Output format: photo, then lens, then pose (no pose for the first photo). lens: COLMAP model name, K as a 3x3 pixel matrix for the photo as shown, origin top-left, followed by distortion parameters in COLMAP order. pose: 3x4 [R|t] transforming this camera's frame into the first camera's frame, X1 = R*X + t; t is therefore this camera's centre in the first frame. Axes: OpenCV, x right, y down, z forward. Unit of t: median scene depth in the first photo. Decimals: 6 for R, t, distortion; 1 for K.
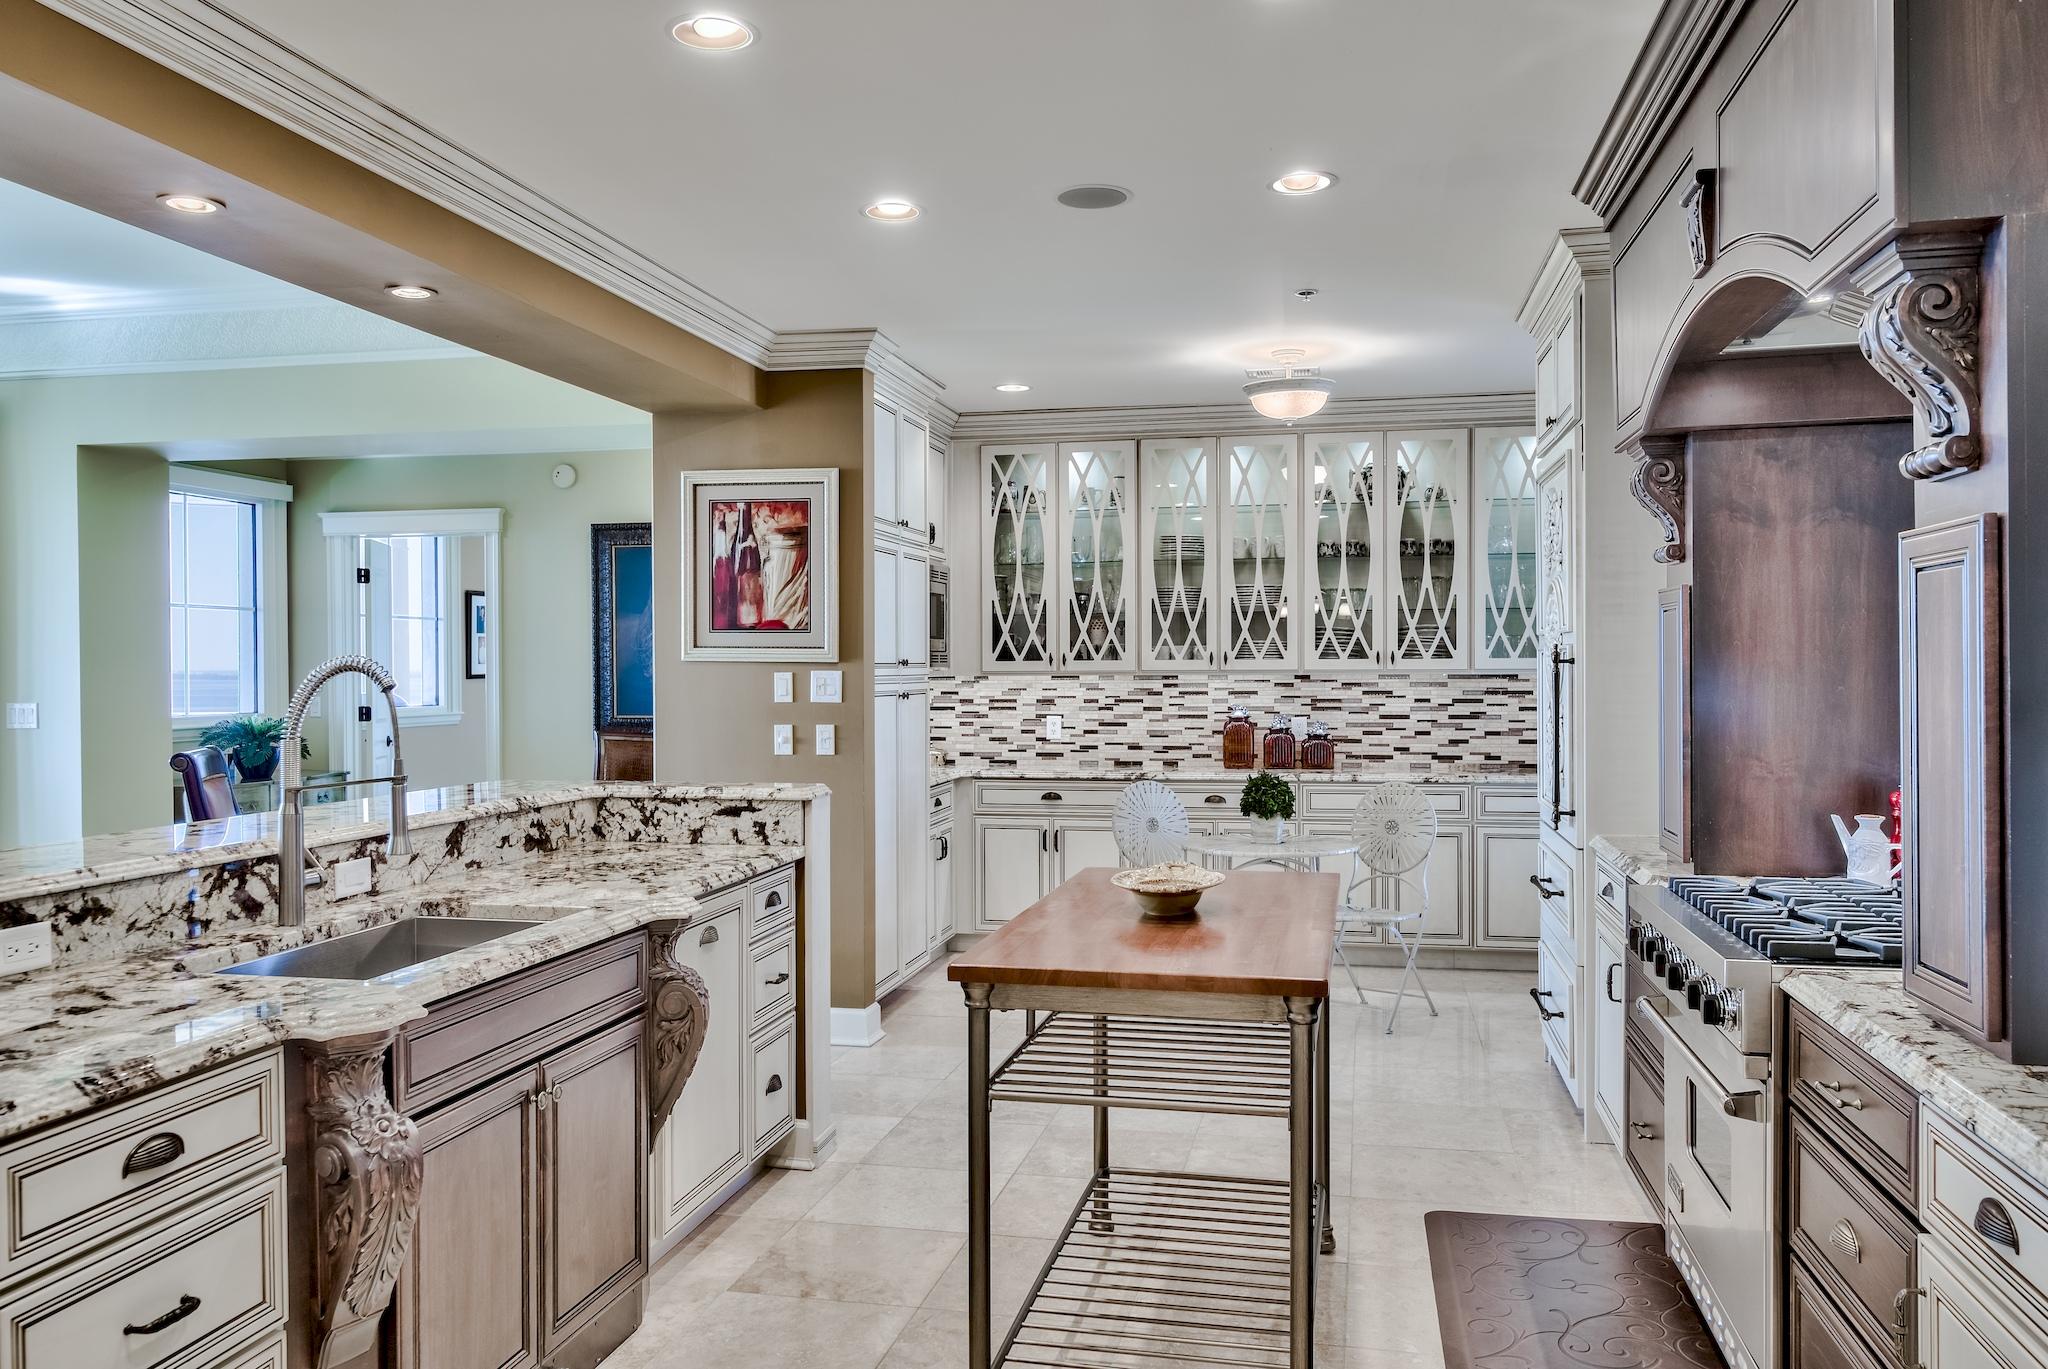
lens RADIAL K [[1526.3, 0, 1024.0], [0, 1526.3, 684.5], [0, 0, 1]] dist [0.001845, 0.000525]
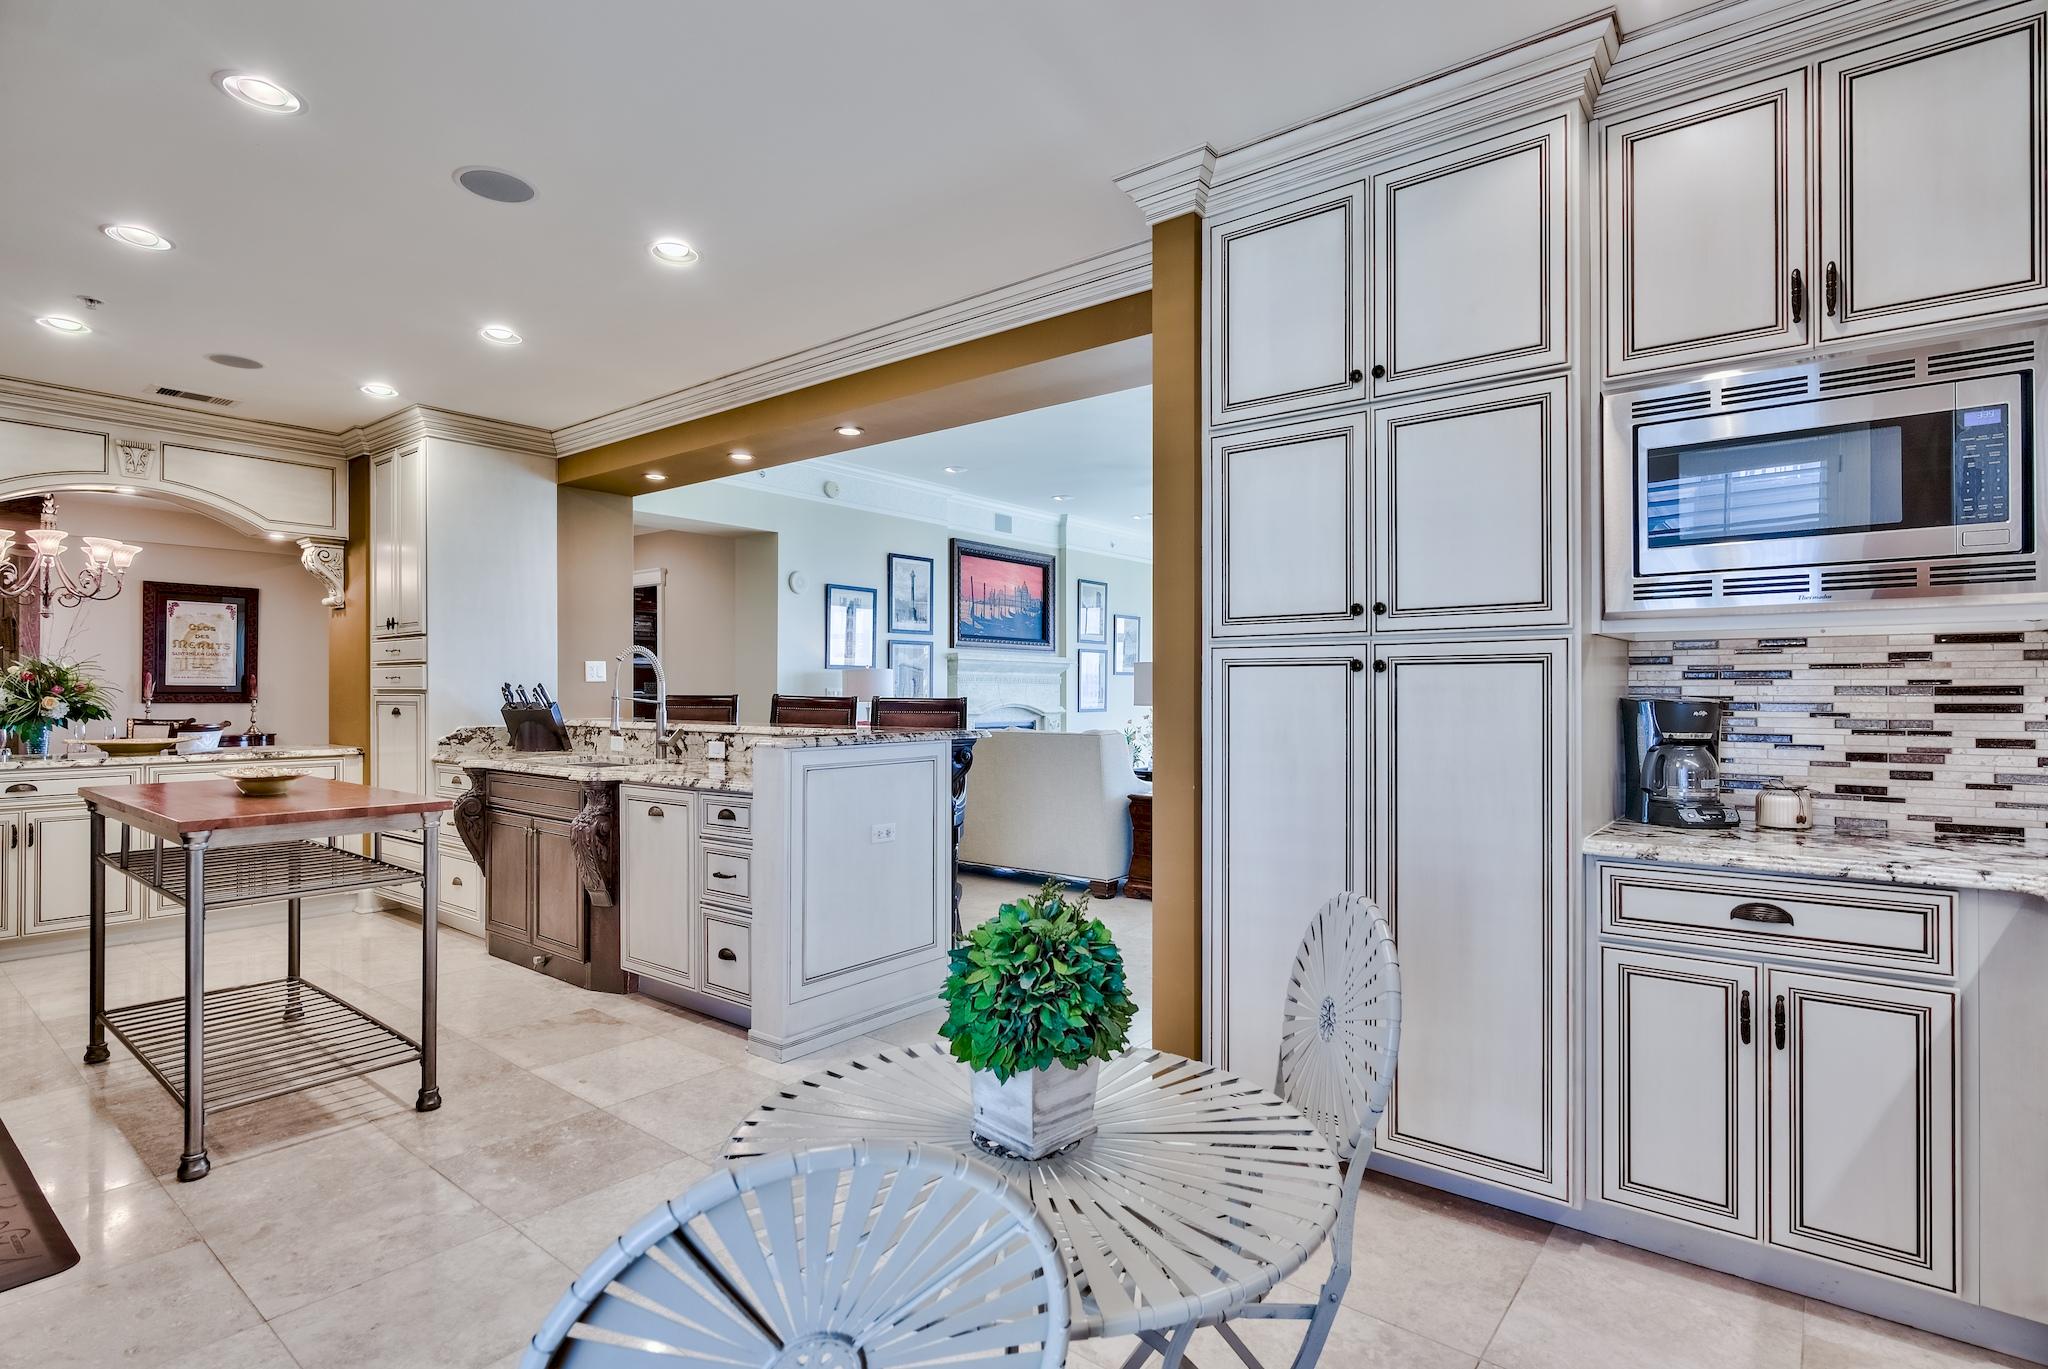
lens RADIAL K [[999.4, 0, 1024.0], [0, 999.4, 684.5], [0, 0, 1]] dist [0.000746, -0.000202]
pose [[-0.446273, -0.003922, -0.894888, 0.568534], [-0.009701, 0.999953, 0.000455, 0.028109], [0.894844, 0.008885, -0.446290, 1.848858]]
